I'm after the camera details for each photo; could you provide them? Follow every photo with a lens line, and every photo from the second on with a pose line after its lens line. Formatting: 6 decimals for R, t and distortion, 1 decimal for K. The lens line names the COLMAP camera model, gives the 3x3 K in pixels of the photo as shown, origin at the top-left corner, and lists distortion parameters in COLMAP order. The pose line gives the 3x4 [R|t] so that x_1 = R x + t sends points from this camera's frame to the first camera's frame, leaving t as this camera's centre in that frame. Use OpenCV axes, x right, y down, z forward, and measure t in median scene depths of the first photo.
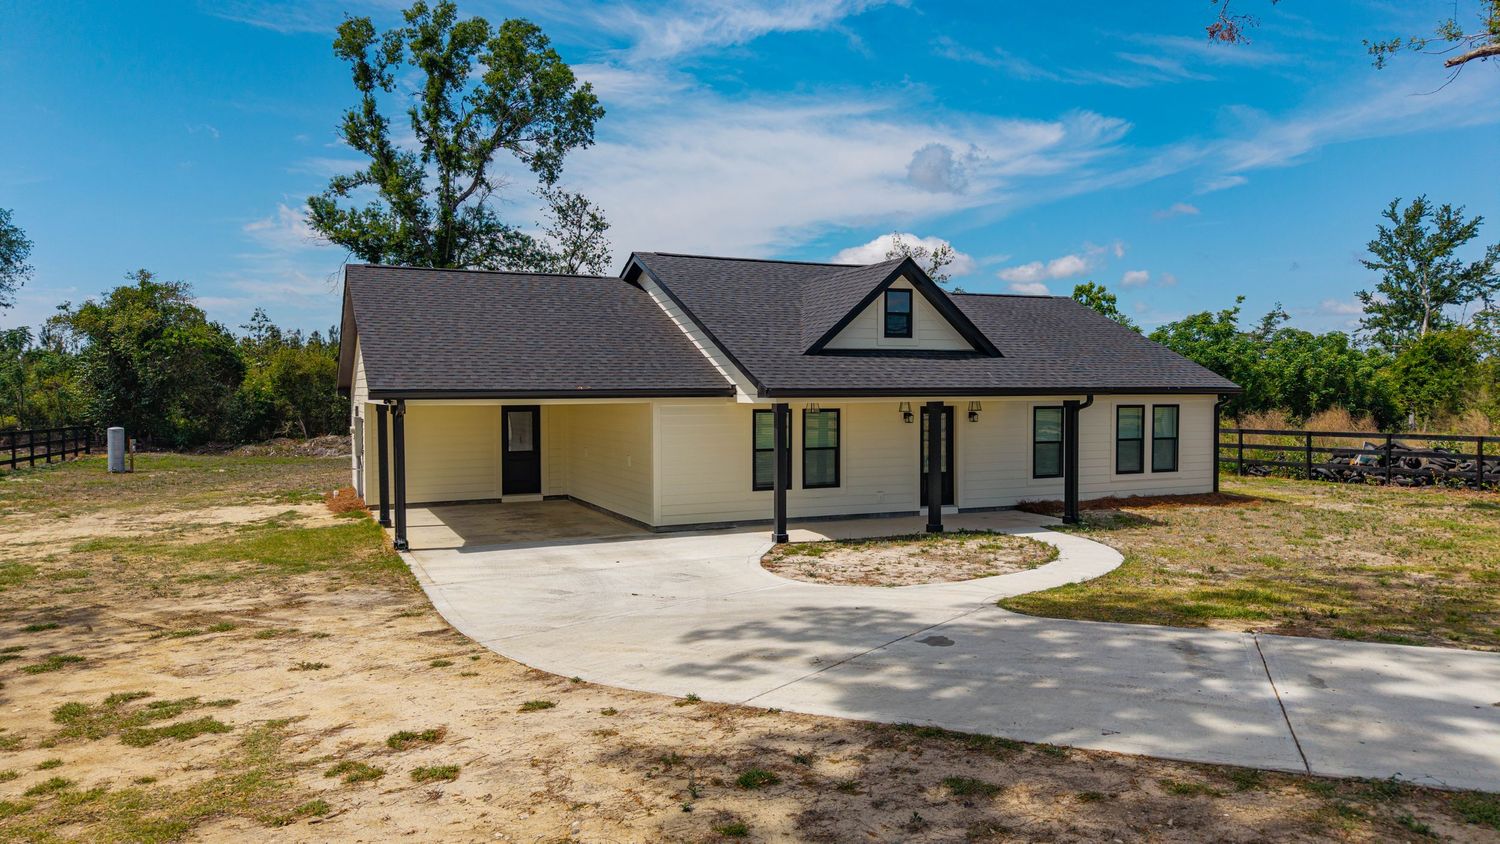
lens RADIAL K [[1019.5, 0, 750.4], [0, 1019.5, 398.7], [0, 0, 1]] dist [0.000289, -0.002880]
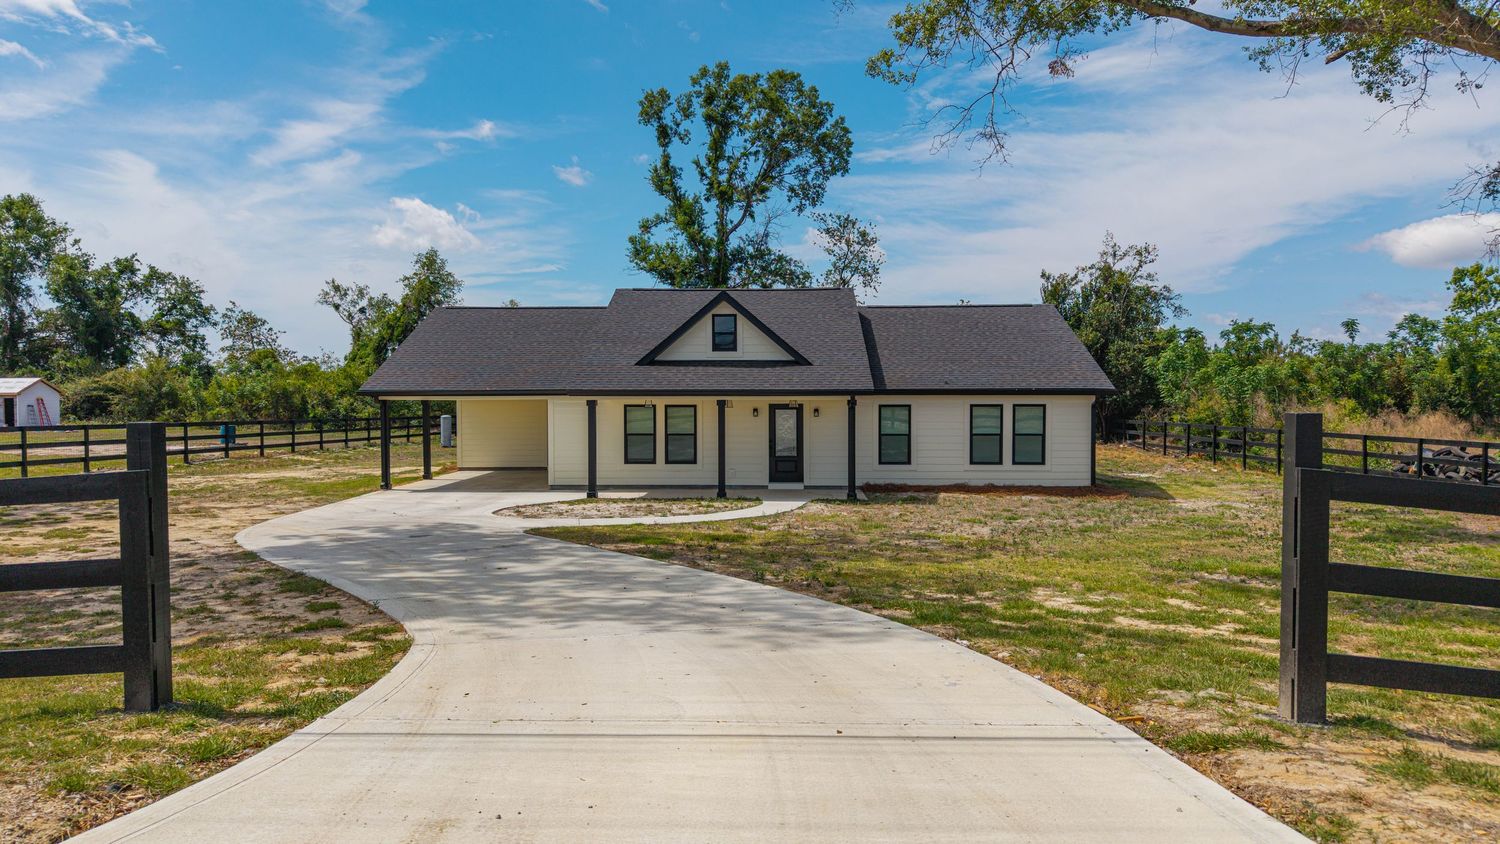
lens RADIAL K [[1030.6, 0, 750.0], [0, 1030.6, 422.0], [0, 0, 1]] dist [0.004756, 0.000803]
pose [[0.893235, 0.013456, -0.449388, 0.273690], [-0.004700, 0.999777, 0.020594, 0.001449], [0.449565, -0.016284, 0.893099, -0.060986]]
